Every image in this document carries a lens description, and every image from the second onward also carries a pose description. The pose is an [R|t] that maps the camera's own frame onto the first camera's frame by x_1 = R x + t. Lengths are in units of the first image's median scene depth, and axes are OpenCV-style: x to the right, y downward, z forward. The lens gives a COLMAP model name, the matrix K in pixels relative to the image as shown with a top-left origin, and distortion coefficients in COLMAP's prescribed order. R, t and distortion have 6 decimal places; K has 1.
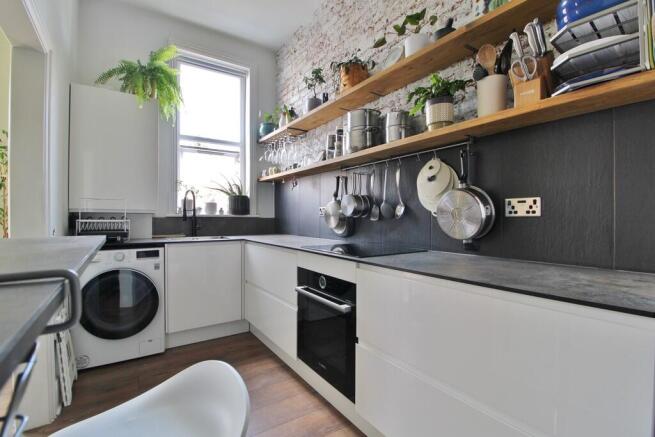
lens RADIAL K [[302.4, 0, 327.9], [0, 302.4, 220.1], [0, 0, 1]] dist [-0.002666, -0.012459]
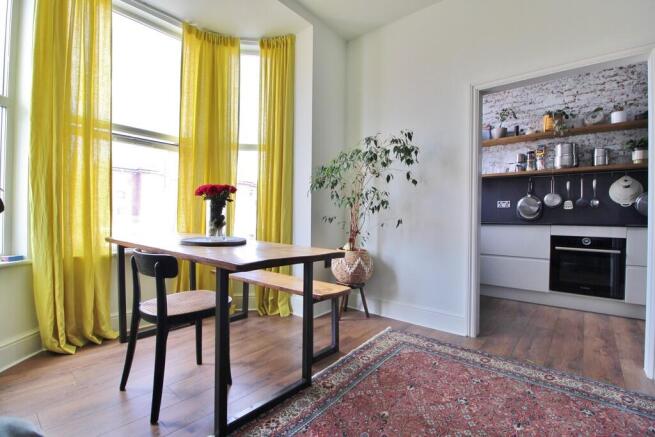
lens RADIAL K [[302.4, 0, 327.9], [0, 302.4, 220.1], [0, 0, 1]] dist [-0.002666, -0.012459]
pose [[0.960907, 0.011267, 0.276642, -1.519522], [-0.010528, 0.999936, -0.004158, 0.078802], [-0.276671, 0.001083, 0.960964, -0.217622]]
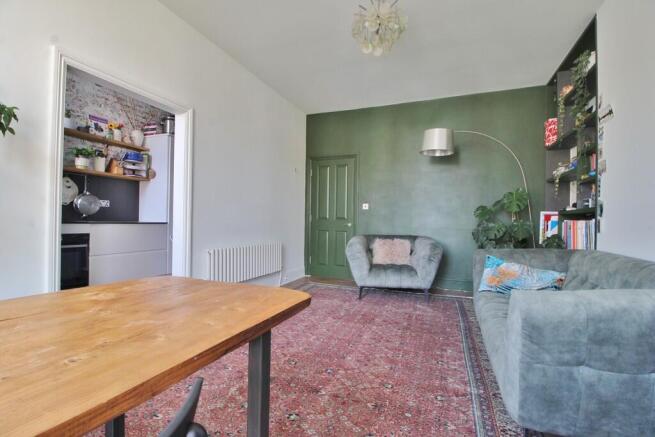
lens RADIAL K [[302.4, 0, 327.9], [0, 302.4, 220.1], [0, 0, 1]] dist [-0.002666, -0.012459]
pose [[-0.564680, -0.009997, 0.825249, -1.864285], [-0.014509, 0.999892, 0.002185, 0.050569], [-0.825182, -0.010740, -0.564764, 0.519346]]
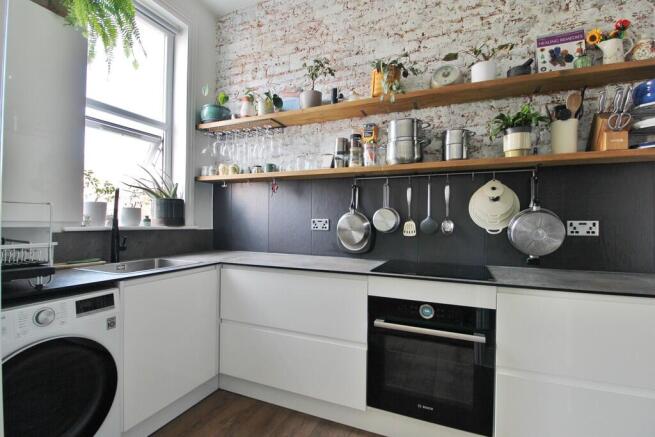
lens RADIAL K [[302.4, 0, 327.9], [0, 302.4, 220.1], [0, 0, 1]] dist [-0.002666, -0.012459]
pose [[0.842449, 0.008793, 0.538705, -0.559400], [-0.002542, 0.999921, -0.012347, -0.035866], [-0.538771, 0.009032, 0.842404, 0.319462]]
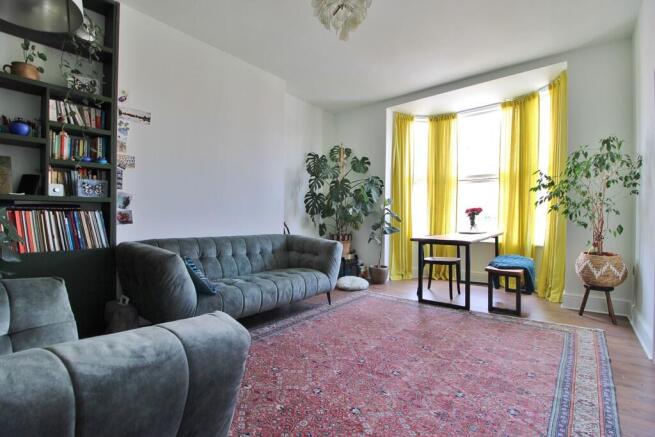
lens RADIAL K [[302.4, 0, 327.9], [0, 302.4, 220.1], [0, 0, 1]] dist [-0.002666, -0.012459]
pose [[0.285520, 0.004281, -0.958363, -0.146534], [-0.010442, 0.999945, 0.001356, 0.059424], [0.958316, 0.009620, 0.285549, -0.543639]]
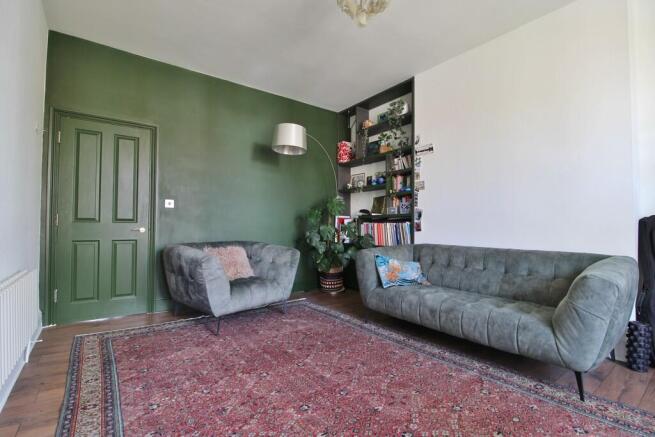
lens RADIAL K [[302.4, 0, 327.9], [0, 302.4, 220.1], [0, 0, 1]] dist [-0.002666, -0.012459]
pose [[-0.998574, -0.009309, -0.052564, -0.934923], [-0.008378, 0.999805, -0.017907, 0.057790], [0.052720, -0.017441, -0.998457, 0.637101]]
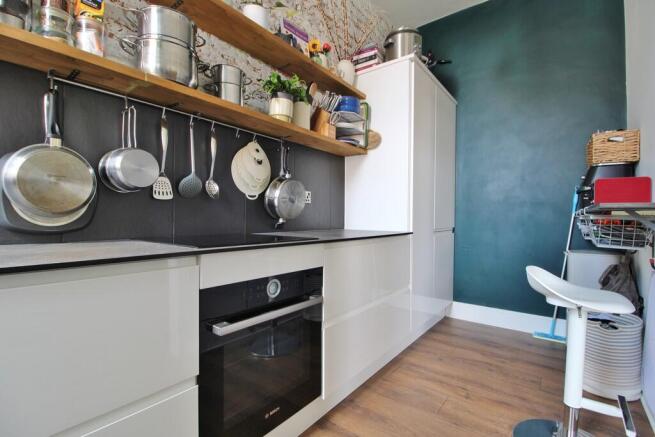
lens RADIAL K [[302.4, 0, 327.9], [0, 302.4, 220.1], [0, 0, 1]] dist [-0.002666, -0.012459]
pose [[-0.314470, -0.010690, 0.949207, -0.529116], [0.000438, 0.999935, 0.011406, 0.035493], [-0.949267, 0.004003, -0.314444, 0.838830]]
